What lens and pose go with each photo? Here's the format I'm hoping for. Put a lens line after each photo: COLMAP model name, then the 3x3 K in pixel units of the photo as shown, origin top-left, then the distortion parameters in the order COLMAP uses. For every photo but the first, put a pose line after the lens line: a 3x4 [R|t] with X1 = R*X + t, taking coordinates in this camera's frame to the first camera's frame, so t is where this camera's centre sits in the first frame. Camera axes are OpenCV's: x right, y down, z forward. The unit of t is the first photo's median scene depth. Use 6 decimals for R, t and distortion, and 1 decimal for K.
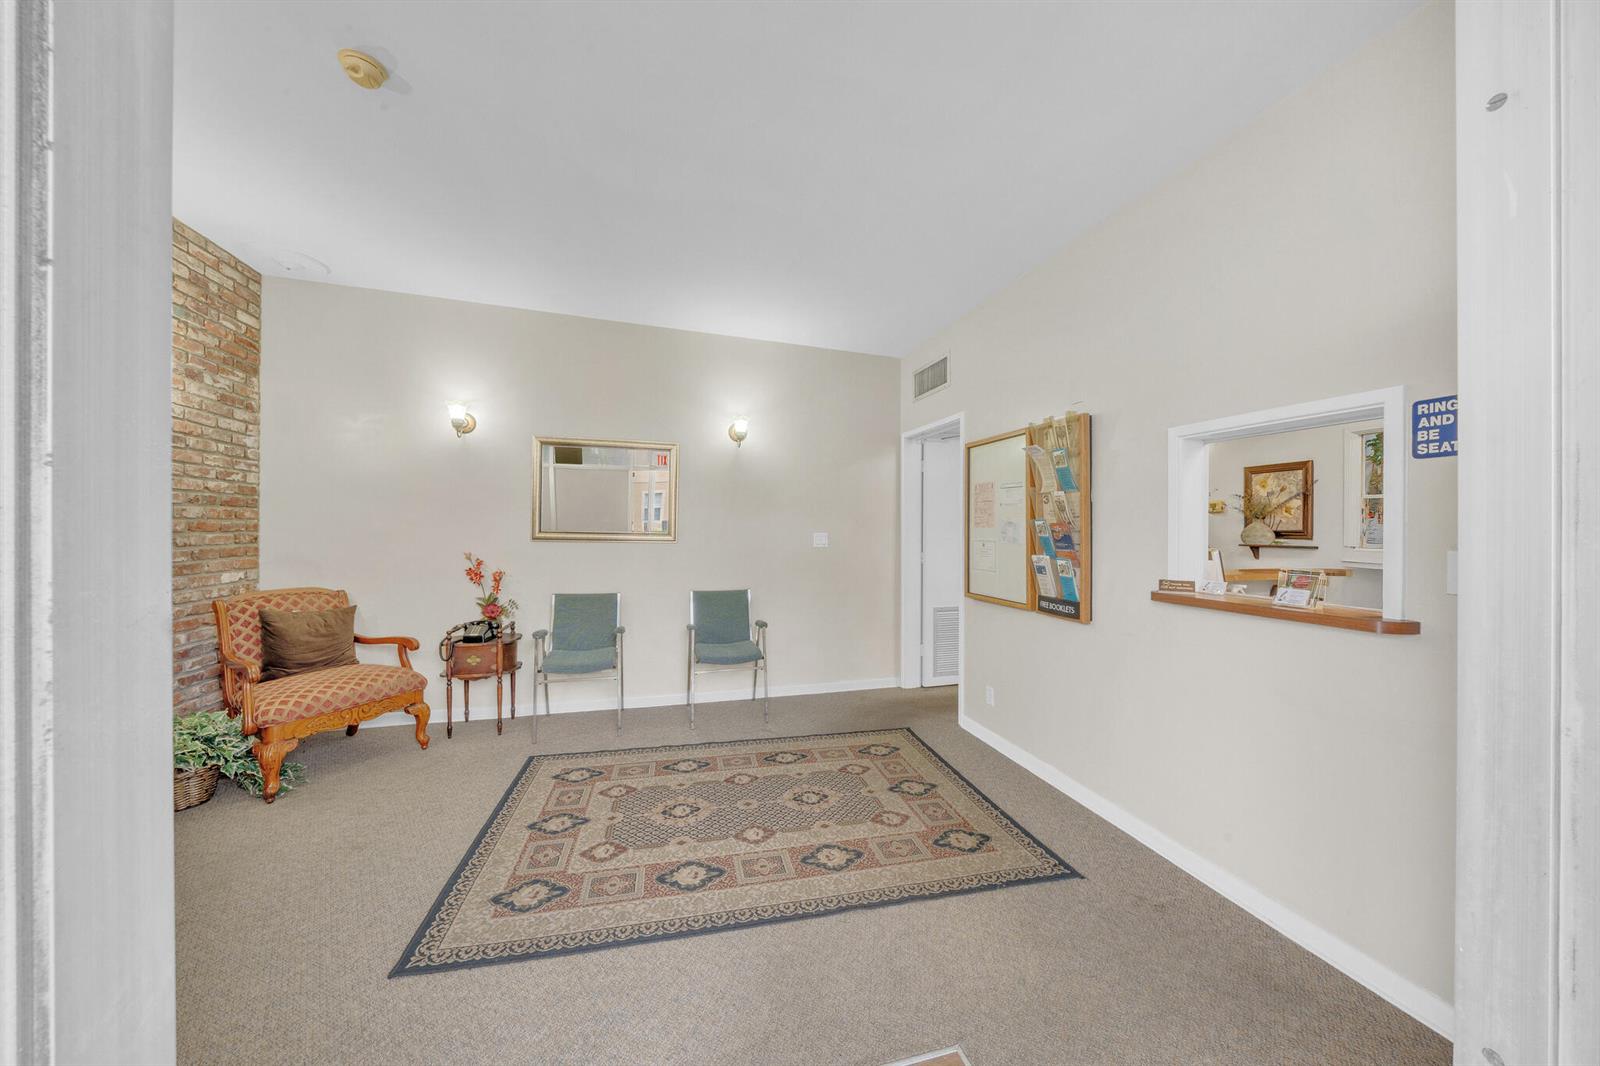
lens RADIAL K [[545.5, 0, 817.6], [0, 545.5, 531.1], [0, 0, 1]] dist [-0.005710, -0.000466]
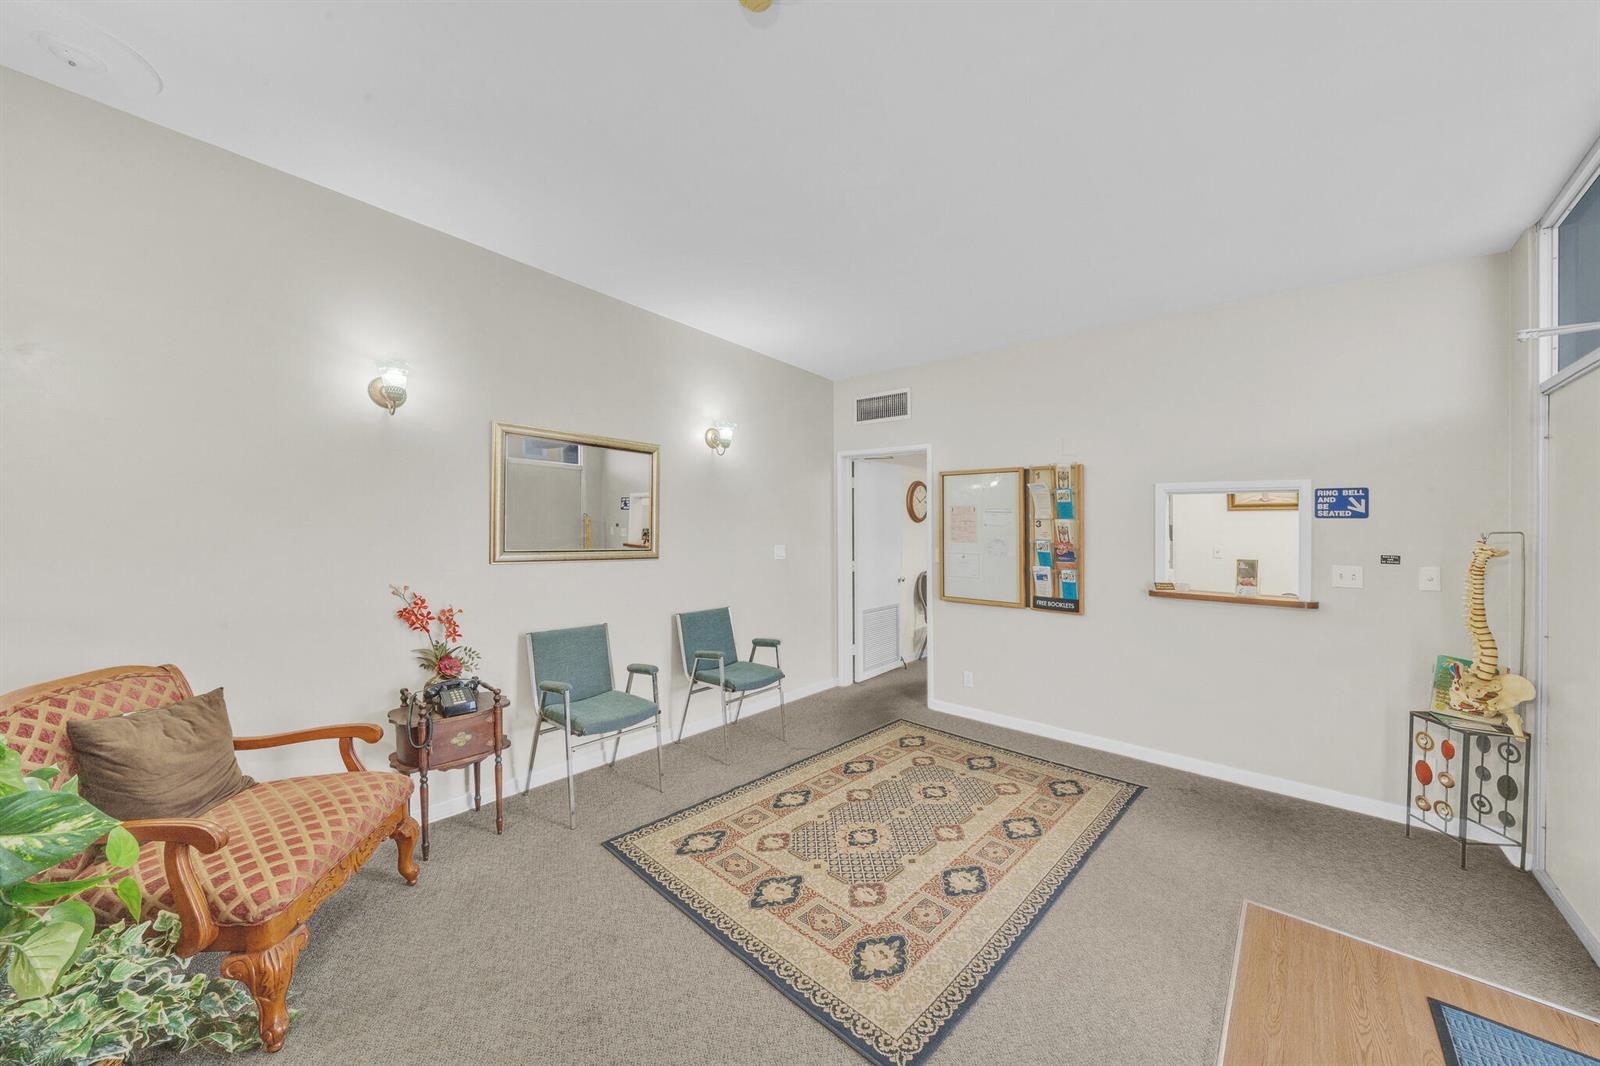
lens RADIAL K [[545.5, 0, 824.8], [0, 545.5, 529.1], [0, 0, 1]] dist [-0.005710, -0.000466]
pose [[0.831283, 0.003095, 0.555841, -0.737482], [-0.005716, 0.999979, 0.002982, -0.045277], [-0.555821, -0.005656, 0.831283, 0.181477]]
